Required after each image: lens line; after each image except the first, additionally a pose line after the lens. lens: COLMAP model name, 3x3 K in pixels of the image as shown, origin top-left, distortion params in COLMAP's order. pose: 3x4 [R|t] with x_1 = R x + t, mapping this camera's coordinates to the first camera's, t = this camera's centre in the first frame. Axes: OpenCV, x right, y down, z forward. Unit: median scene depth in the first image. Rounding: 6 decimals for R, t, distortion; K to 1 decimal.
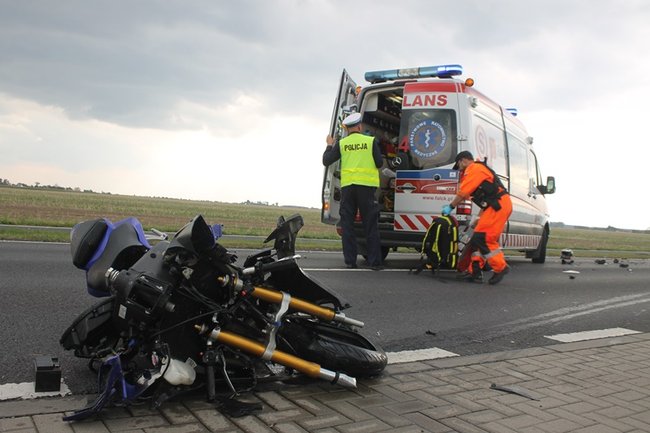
lens RADIAL K [[610.5, 0, 325.7], [0, 610.5, 209.8], [0, 0, 1]] dist [-0.139828, 0.113548]
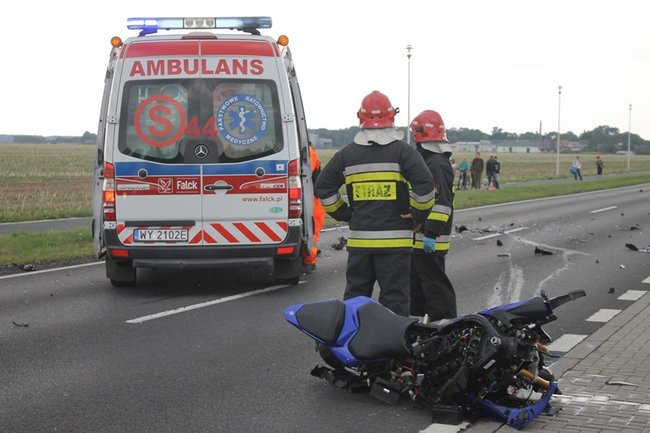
lens RADIAL K [[1413.0, 0, 284.6], [0, 1413.0, 215.9], [0, 0, 1]] dist [-0.005295, -0.133343]
pose [[0.823509, -0.087625, 0.560496, -2.459125], [0.042623, 0.994763, 0.092893, -0.504829], [-0.565700, -0.052609, 0.822931, -1.481314]]
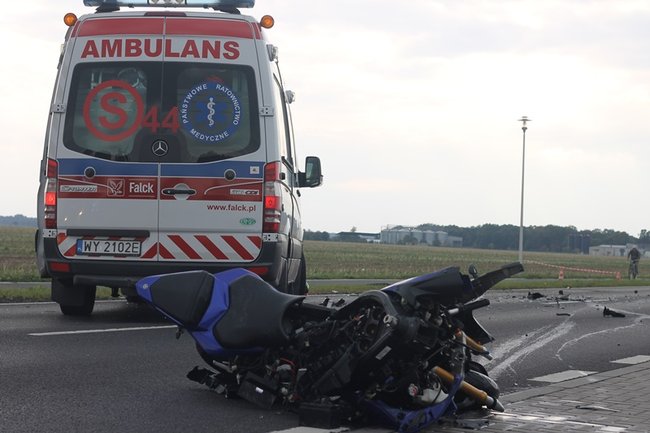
lens RADIAL K [[1539.3, 0, 325.0], [0, 1539.3, 216.5], [0, 0, 1]] dist [-0.090418, -0.369801]
pose [[0.857662, -0.025197, 0.513596, -1.729136], [0.014966, 0.999599, 0.024048, -0.147183], [-0.513996, -0.012938, 0.857695, -1.313729]]
